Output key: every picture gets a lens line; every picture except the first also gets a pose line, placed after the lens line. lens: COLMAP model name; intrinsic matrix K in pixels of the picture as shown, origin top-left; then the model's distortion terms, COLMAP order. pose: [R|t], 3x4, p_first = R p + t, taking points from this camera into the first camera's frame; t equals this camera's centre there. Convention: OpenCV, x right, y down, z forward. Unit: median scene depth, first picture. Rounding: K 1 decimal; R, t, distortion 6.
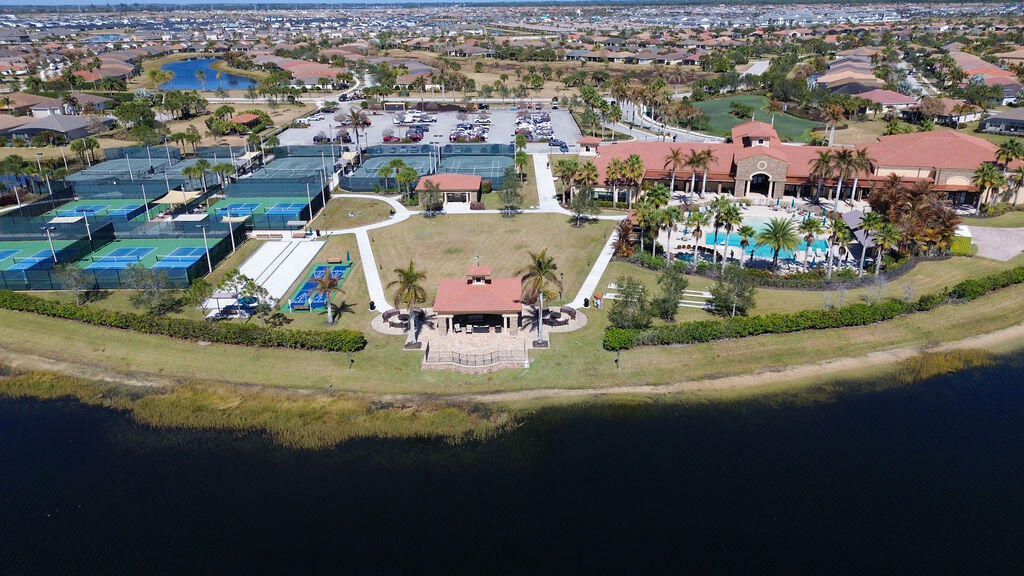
lens RADIAL K [[728.0, 0, 512.0], [0, 728.0, 288.0], [0, 0, 1]] dist [0.074120, -0.077291]
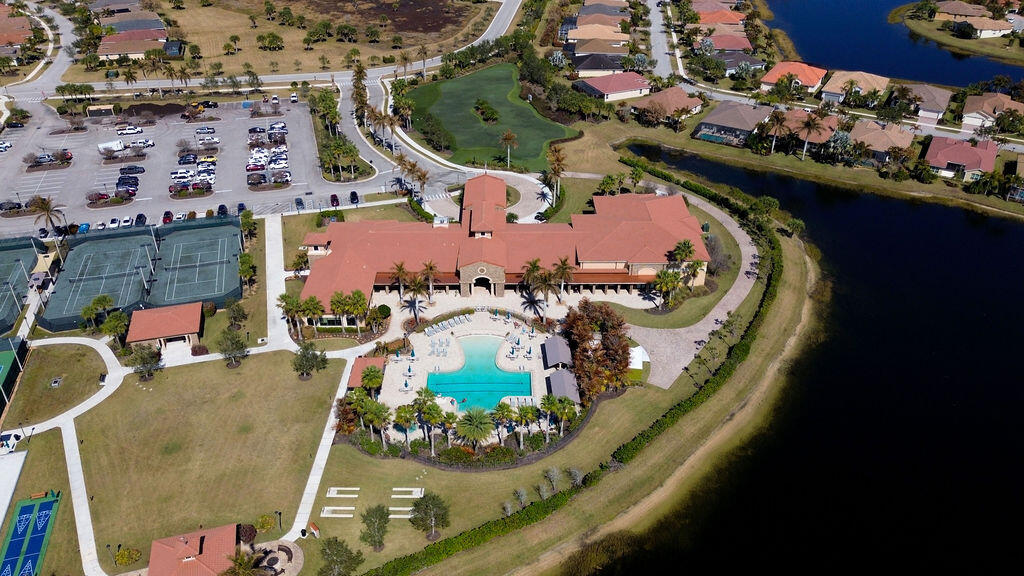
lens RADIAL K [[785.8, 0, 515.2], [0, 785.8, 275.8], [0, 0, 1]] dist [0.089861, -0.117856]
pose [[0.962627, -0.126584, 0.239427, 0.116021], [0.084023, 0.980014, 0.180314, -0.365941], [-0.257466, -0.153458, 0.954024, -0.097477]]
